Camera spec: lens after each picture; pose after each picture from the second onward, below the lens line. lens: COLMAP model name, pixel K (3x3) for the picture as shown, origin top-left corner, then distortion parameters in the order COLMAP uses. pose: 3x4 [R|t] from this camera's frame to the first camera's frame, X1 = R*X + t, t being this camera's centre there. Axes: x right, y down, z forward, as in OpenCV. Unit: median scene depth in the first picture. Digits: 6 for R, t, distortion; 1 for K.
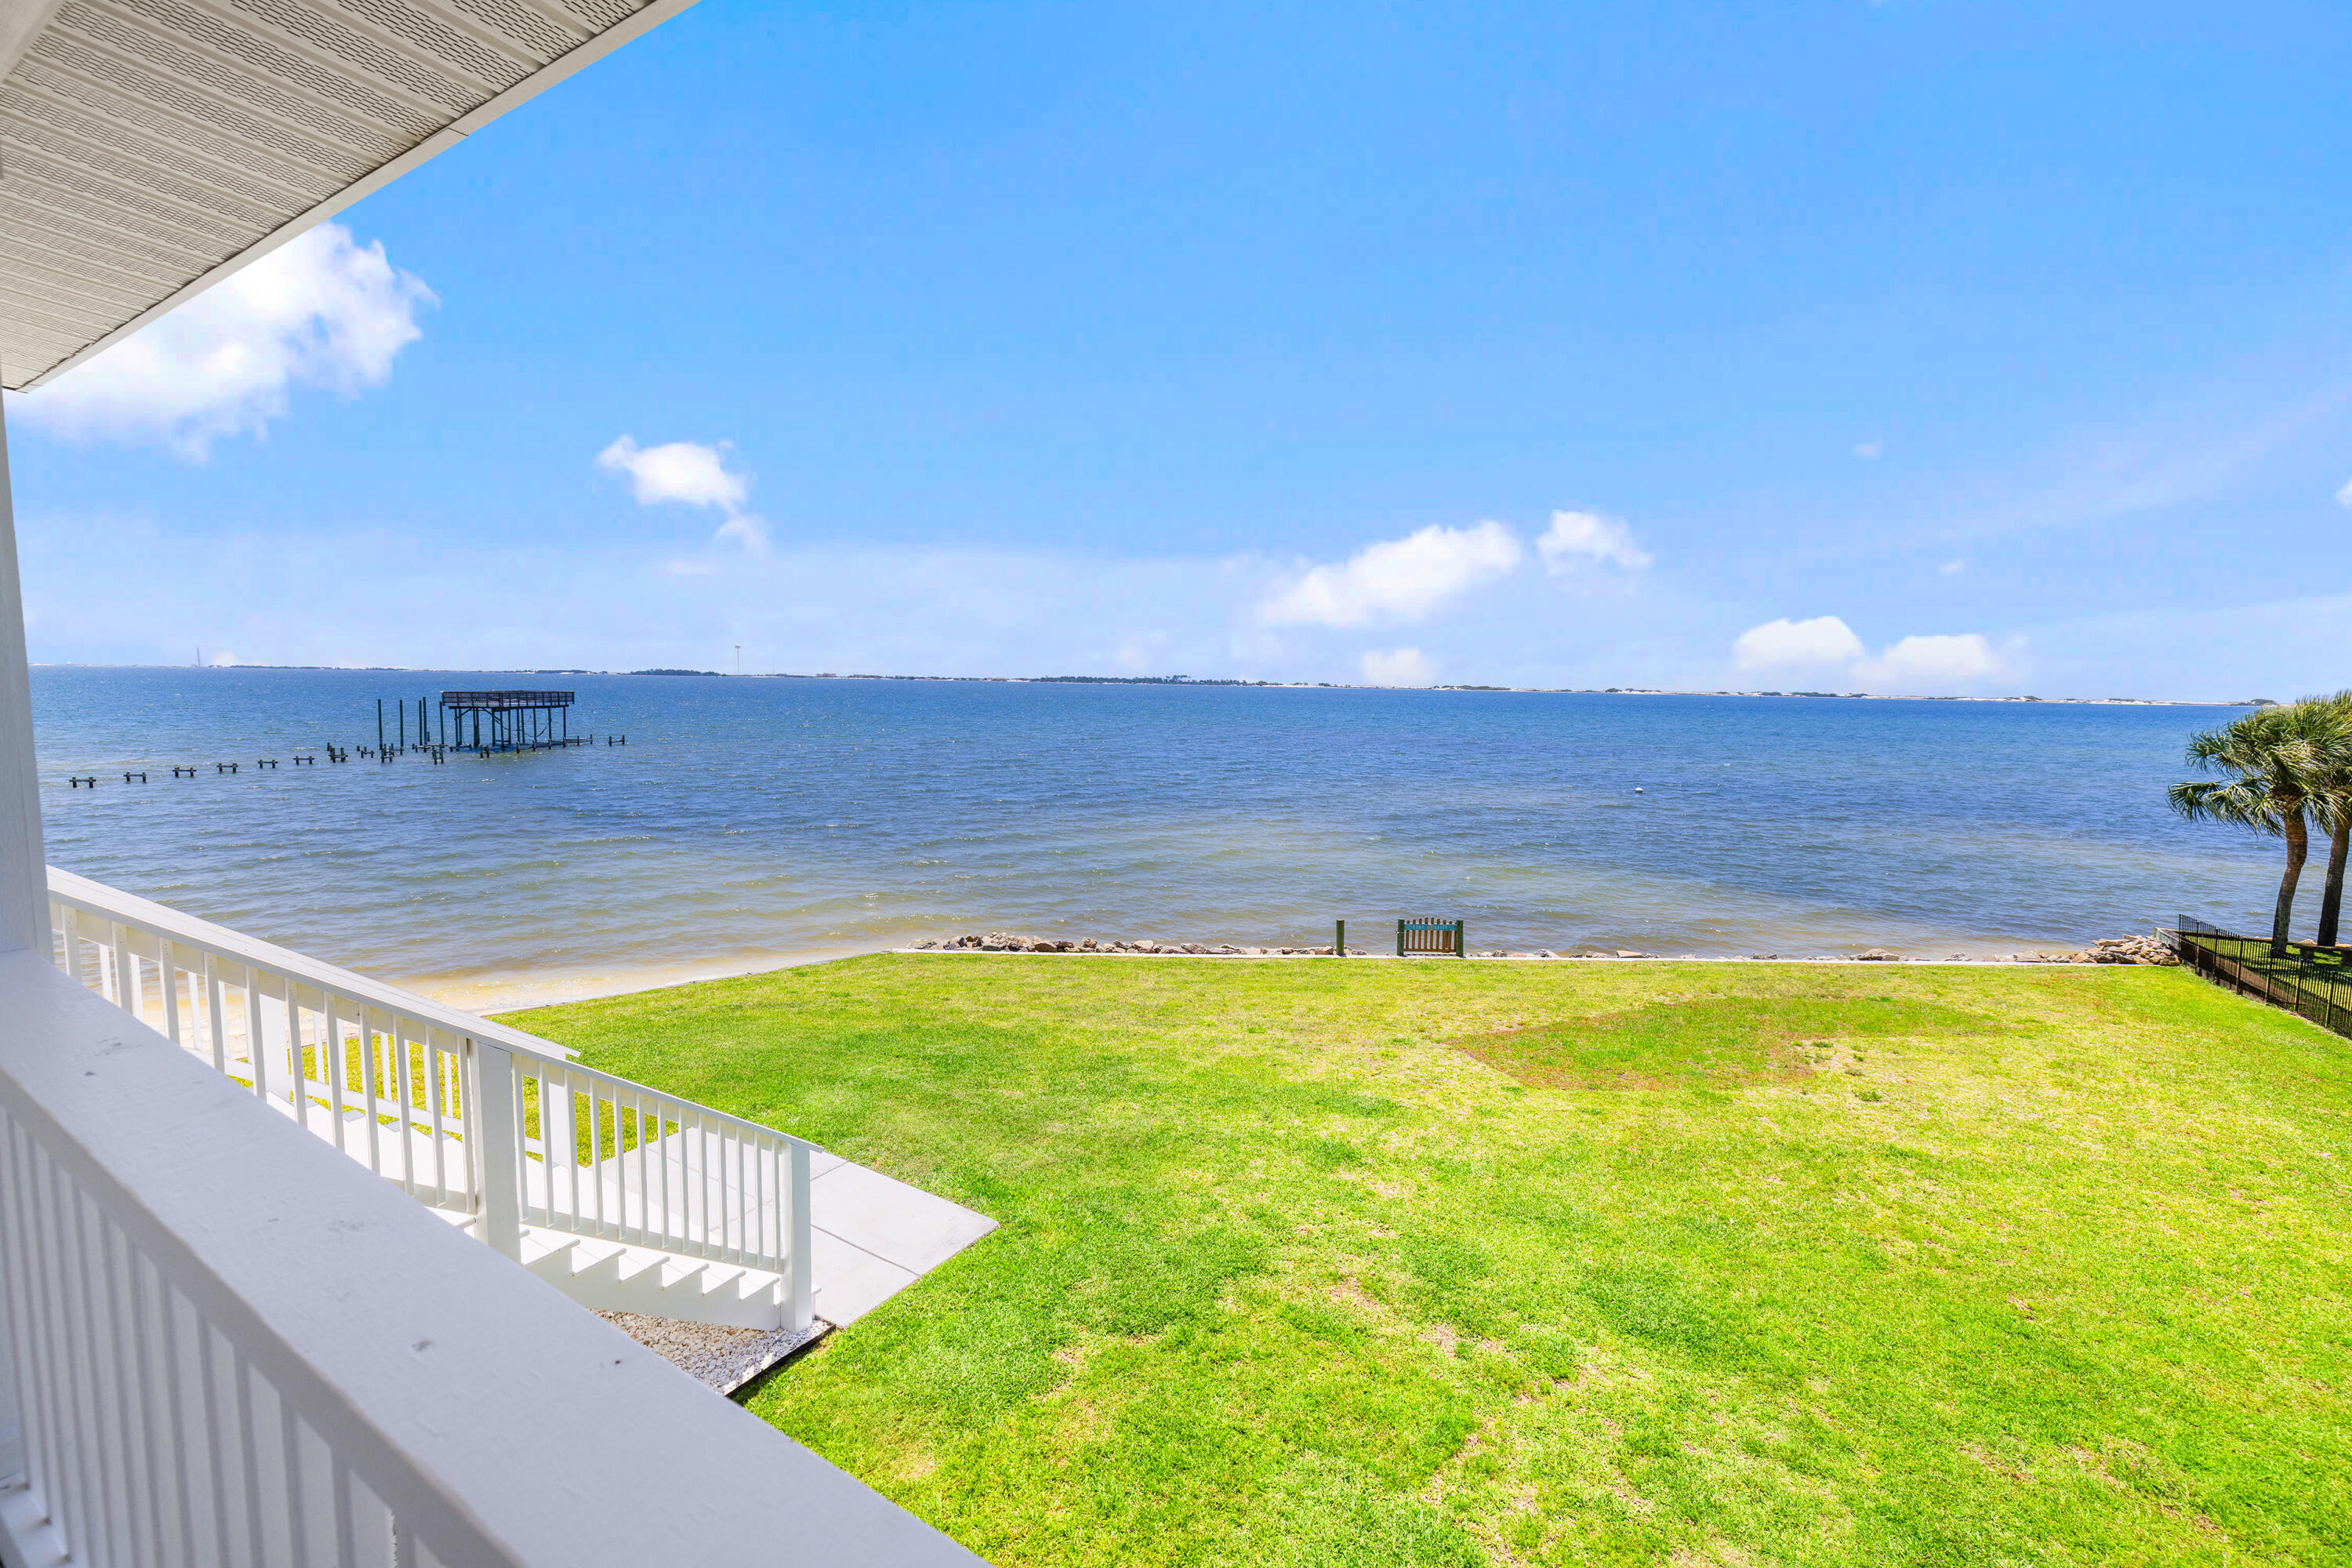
lens RADIAL K [[984.6, 0, 1165.7], [0, 984.6, 780.1], [0, 0, 1]] dist [-0.000725, -0.000078]
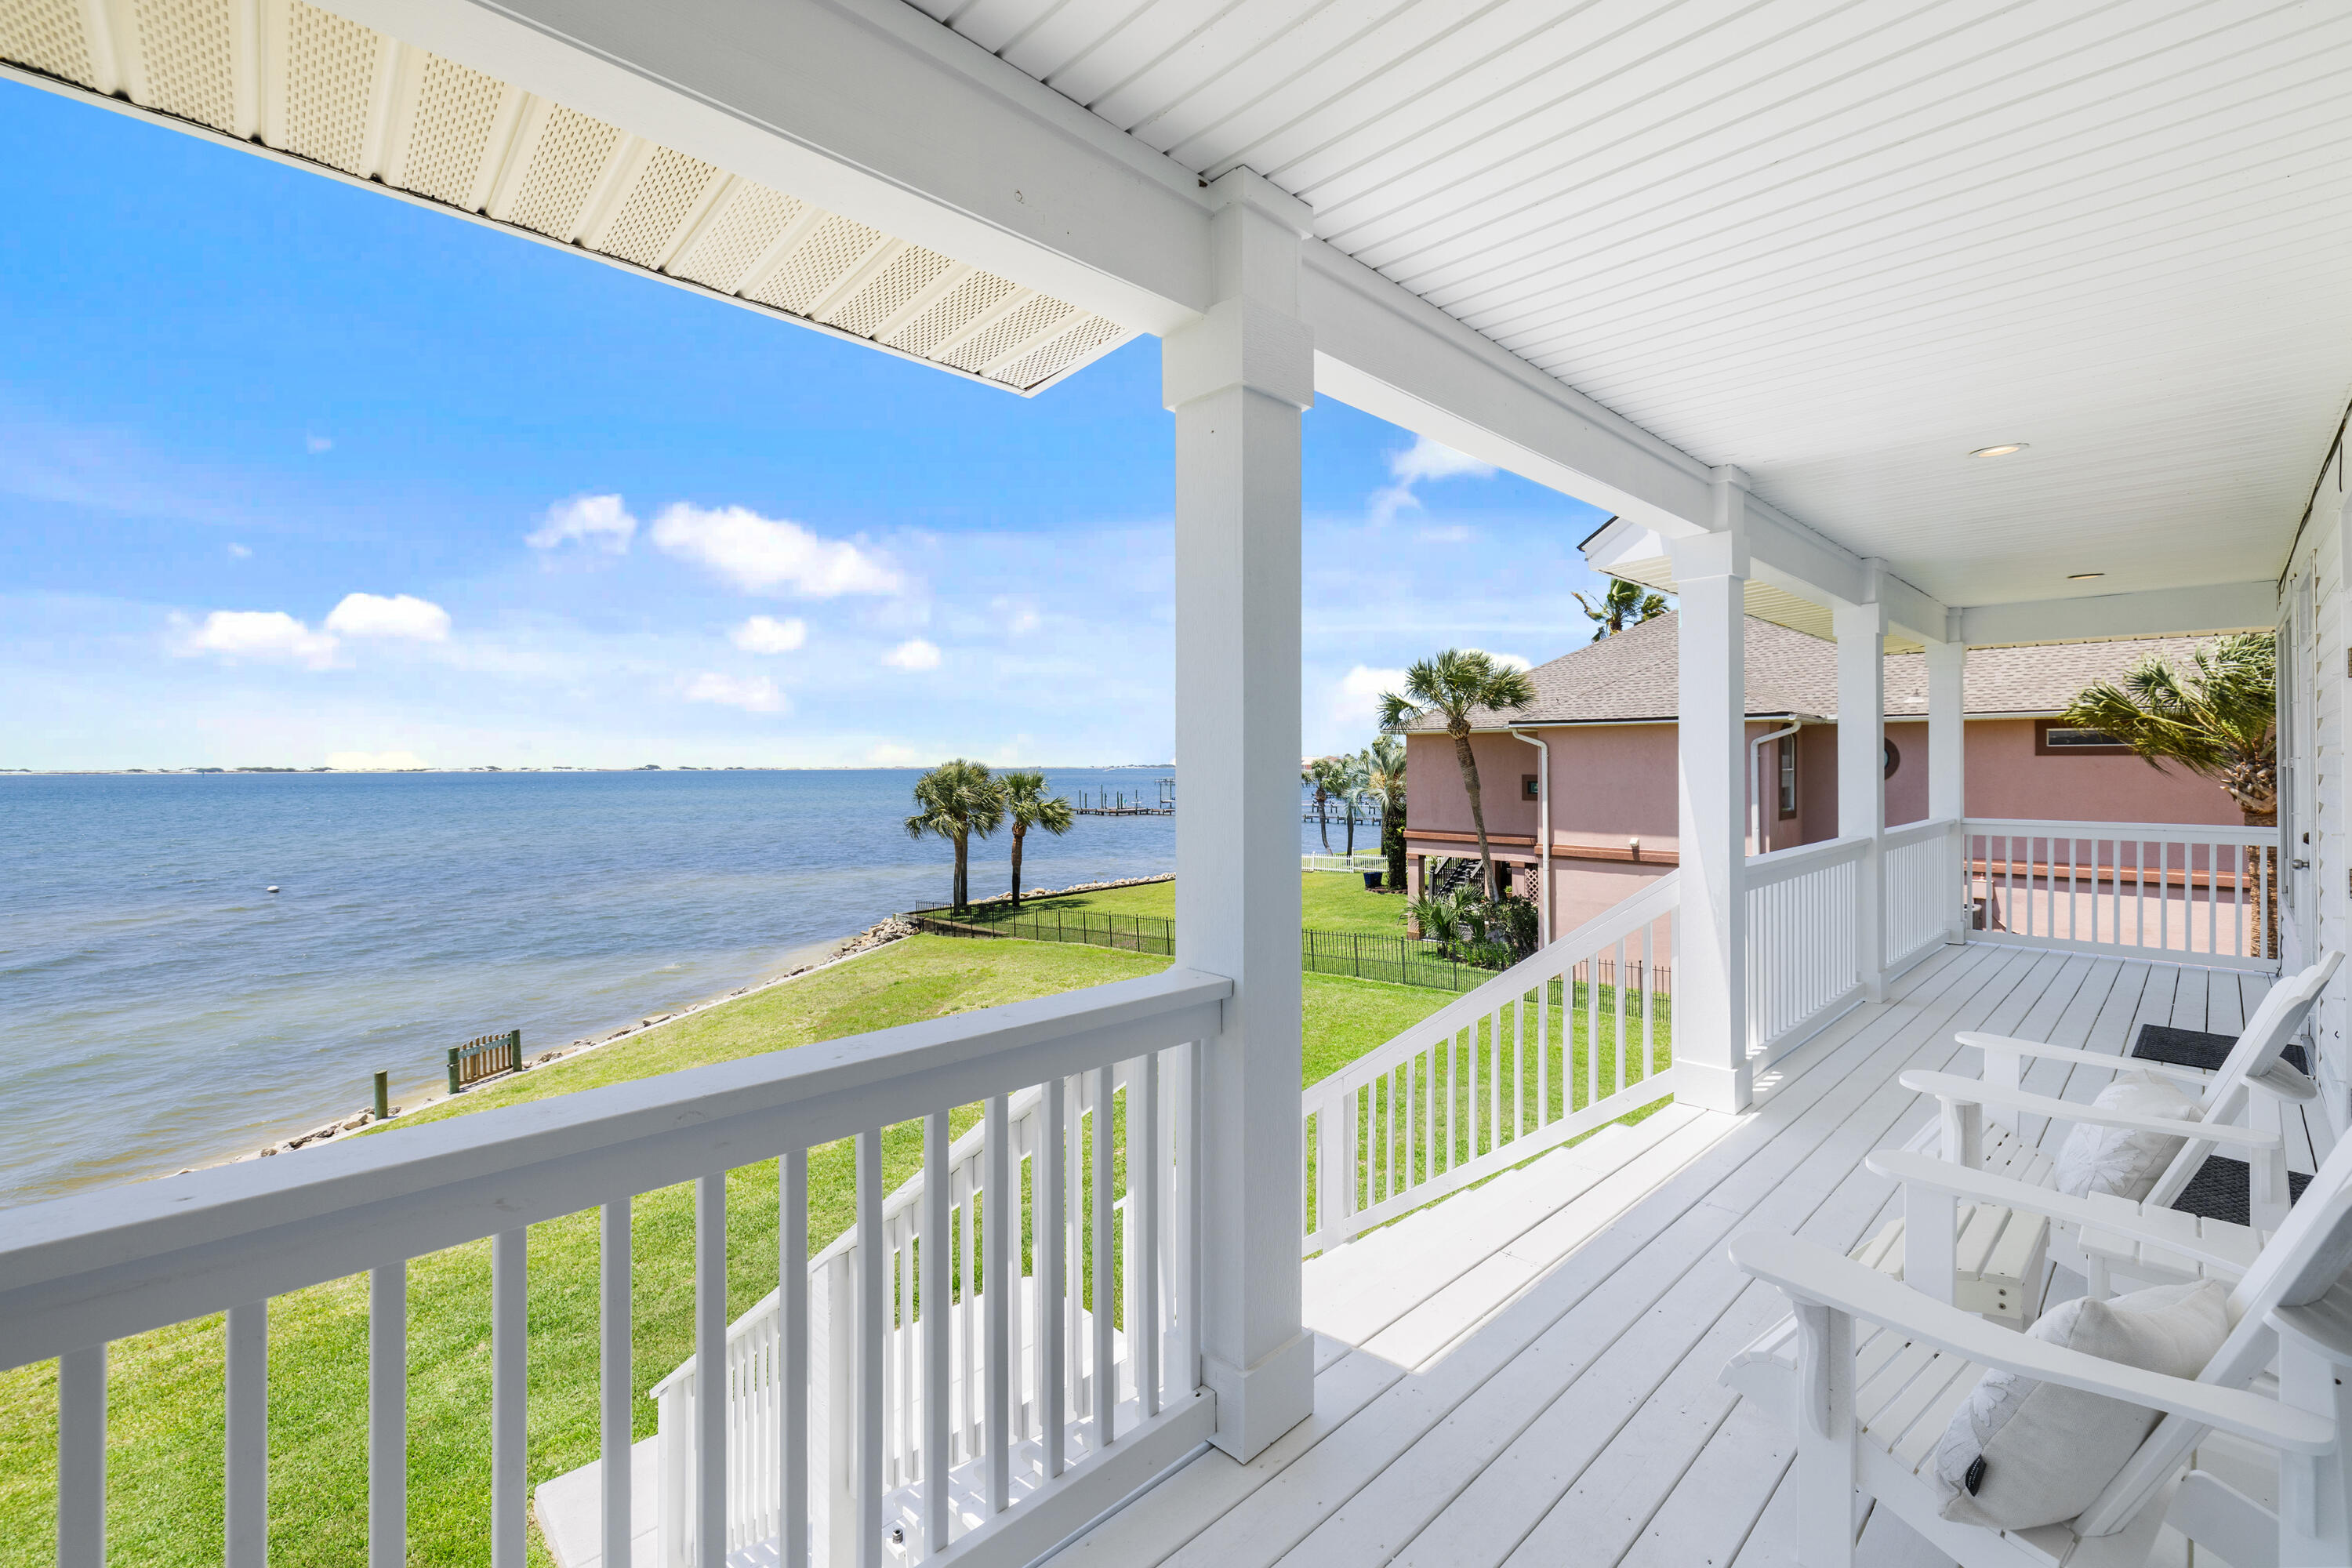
lens RADIAL K [[1000.1, 0, 1184.7], [0, 1000.1, 751.2], [0, 0, 1]] dist [-0.000162, -0.000065]
pose [[0.239441, -0.005985, 0.970892, -0.422153], [0.103879, 0.994399, -0.019488, -0.024795], [-0.965338, 0.105522, 0.238722, 0.190297]]
